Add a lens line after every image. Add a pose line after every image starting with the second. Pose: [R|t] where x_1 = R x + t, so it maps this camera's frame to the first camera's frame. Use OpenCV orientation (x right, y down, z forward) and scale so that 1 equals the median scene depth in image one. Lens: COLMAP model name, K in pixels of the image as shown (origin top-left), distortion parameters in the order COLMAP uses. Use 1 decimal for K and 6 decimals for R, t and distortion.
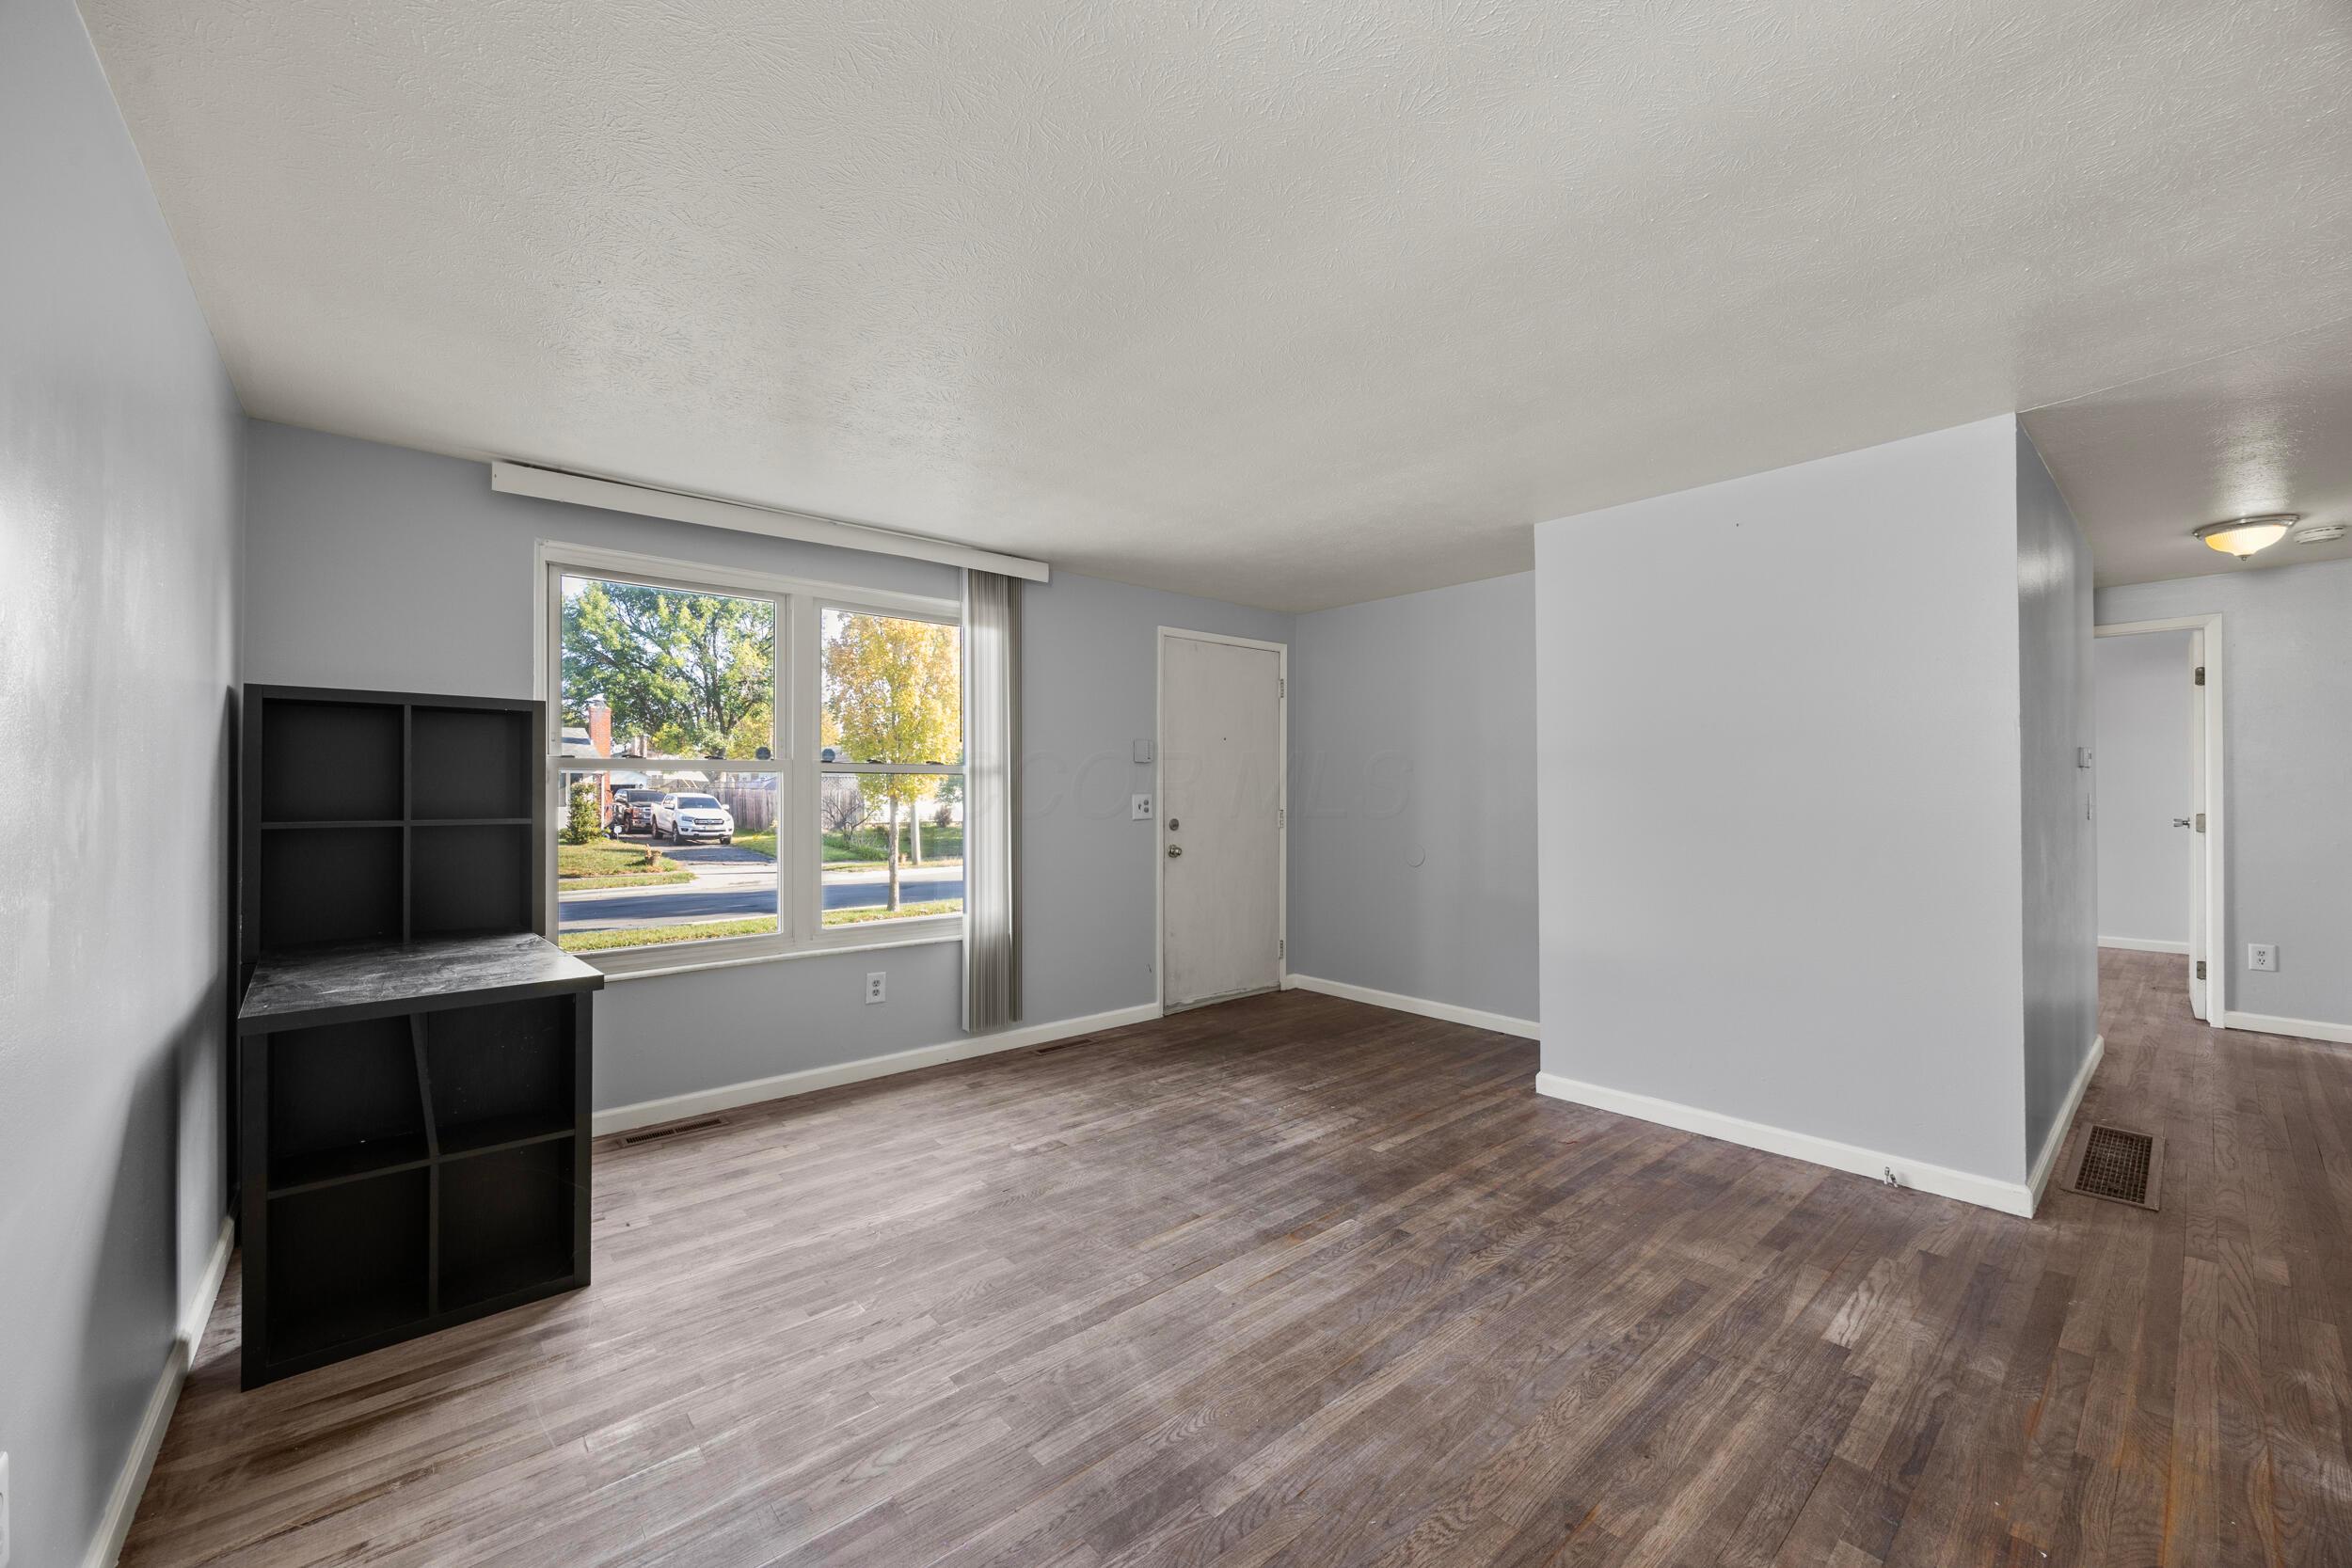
lens RADIAL K [[912.0, 0, 1173.7], [0, 912.0, 790.2], [0, 0, 1]] dist [-0.000618, -0.000048]
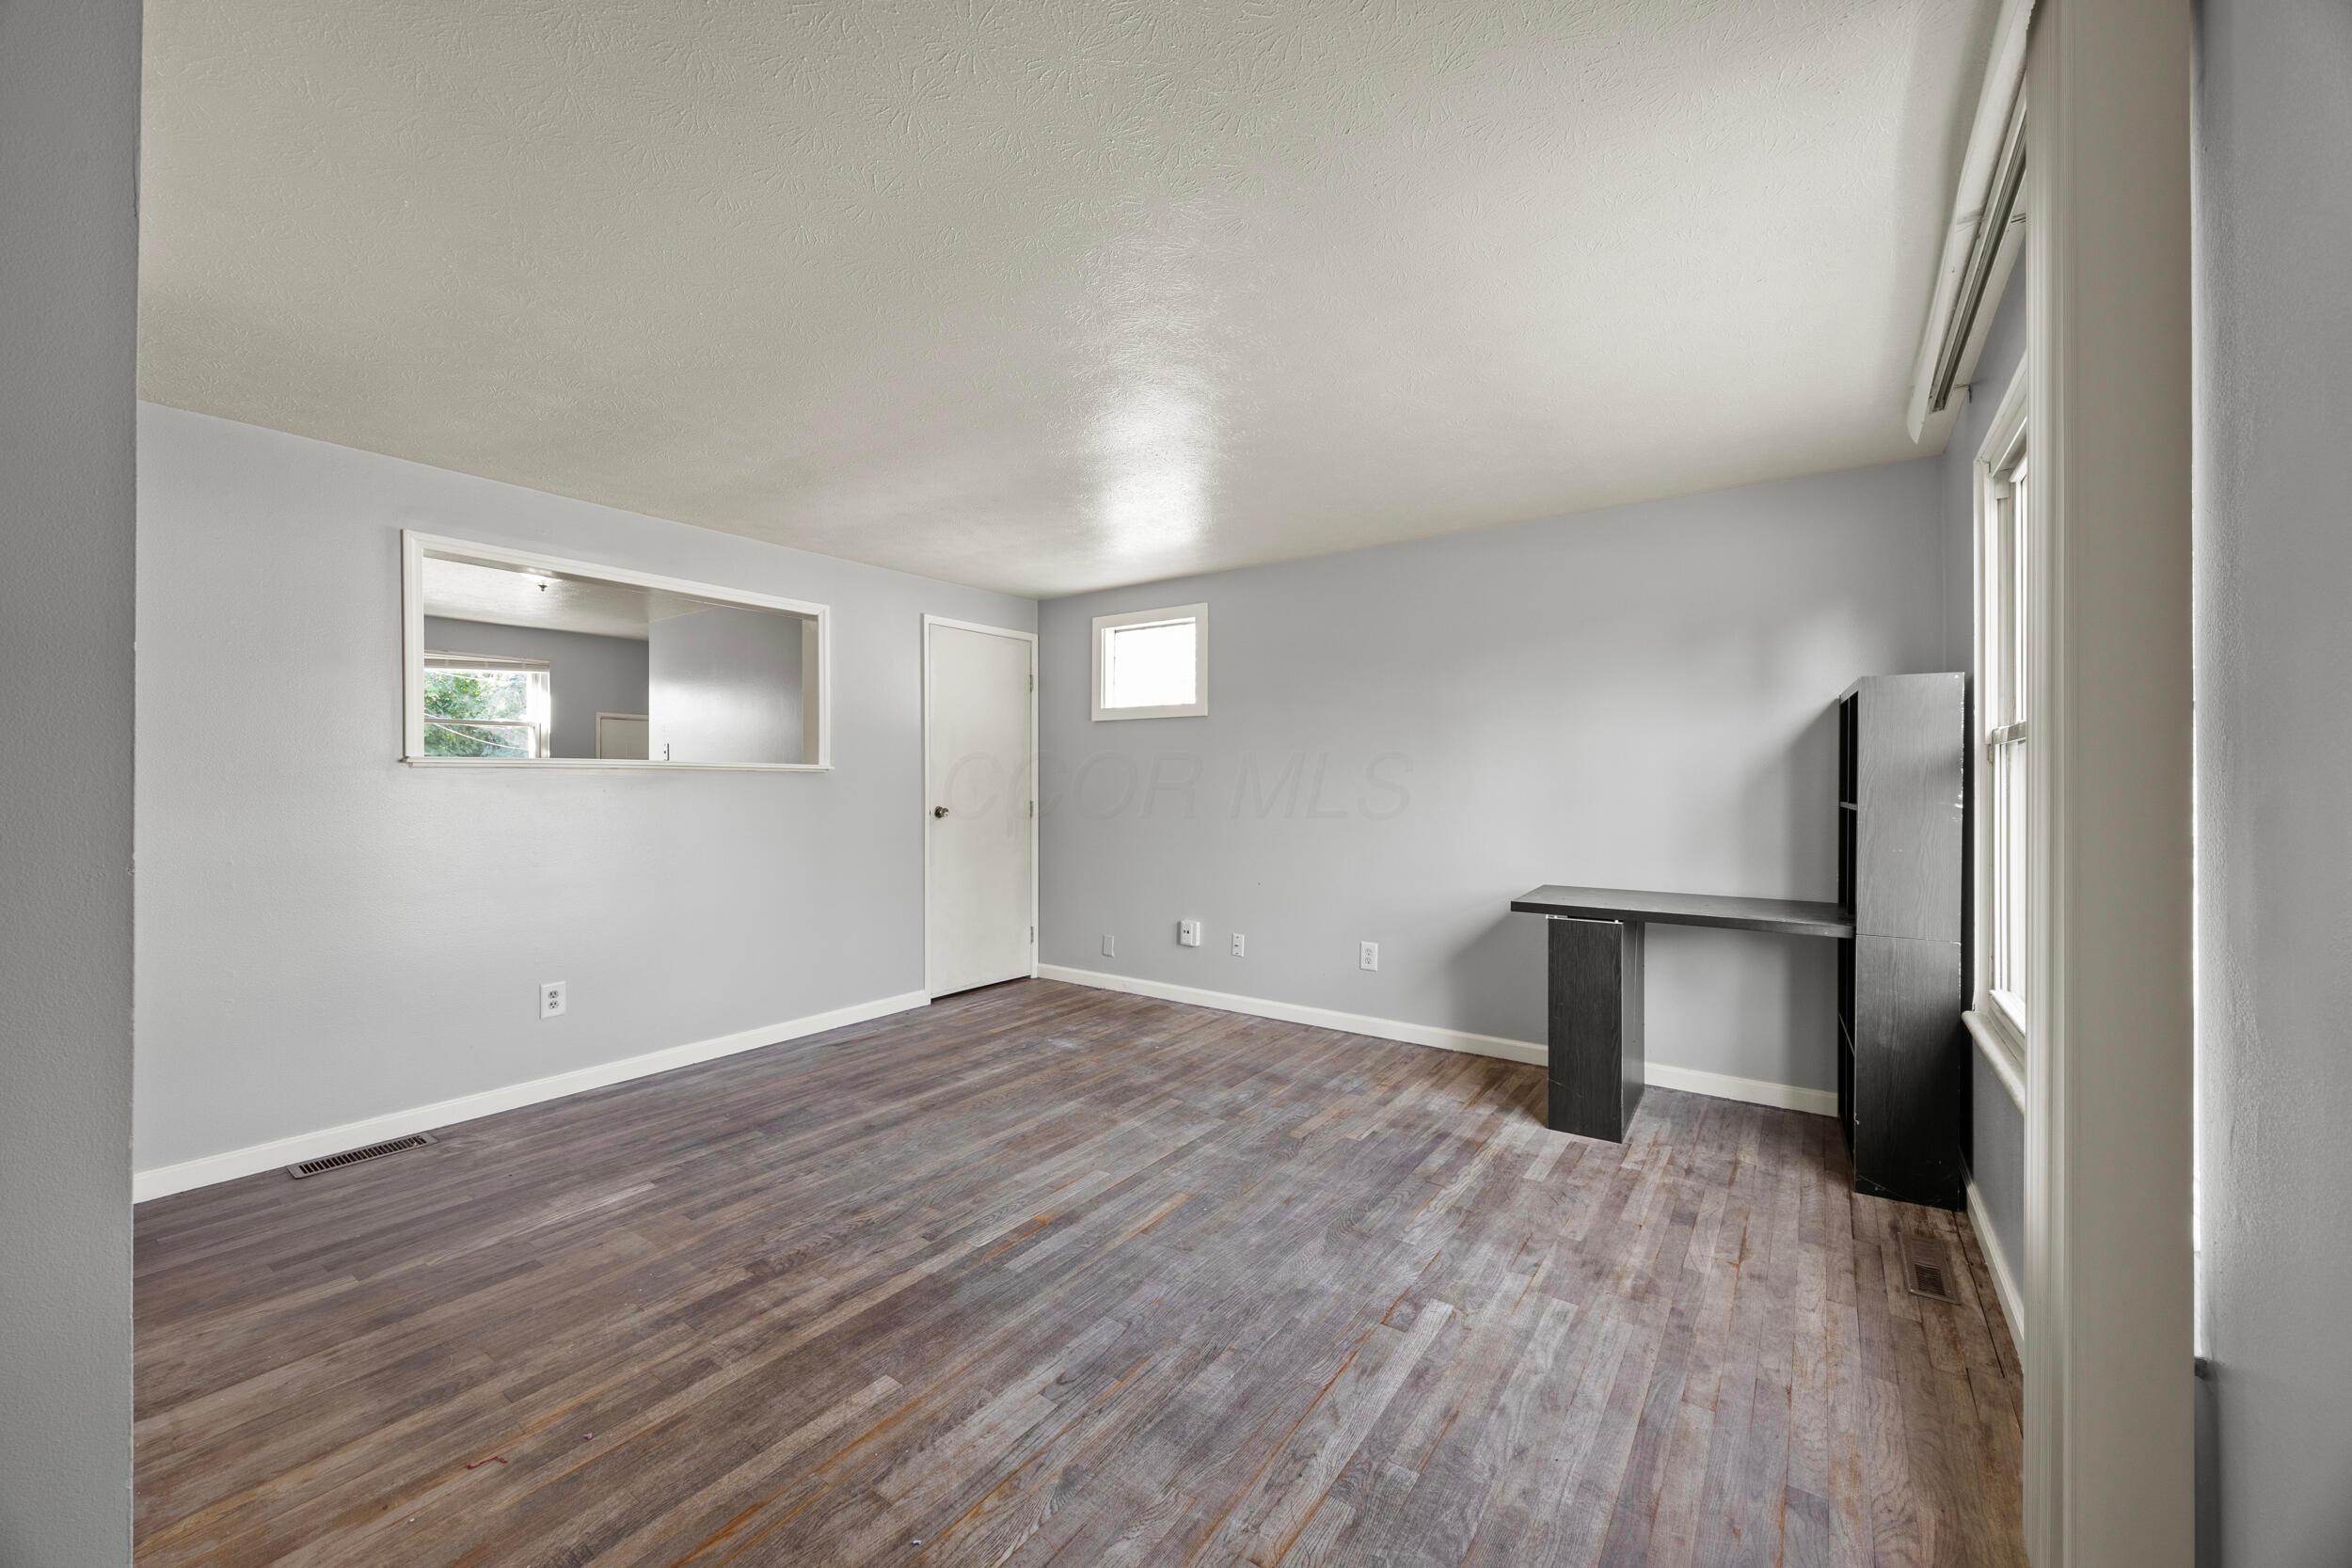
lens RADIAL K [[912.0, 0, 1180.1], [0, 912.0, 783.3], [0, 0, 1]] dist [-0.000618, -0.000048]
pose [[-0.972389, 0.003539, -0.233340, 0.203752], [0.004233, 0.999988, -0.002475, 0.006979], [0.233328, -0.003395, -0.972392, 1.891722]]
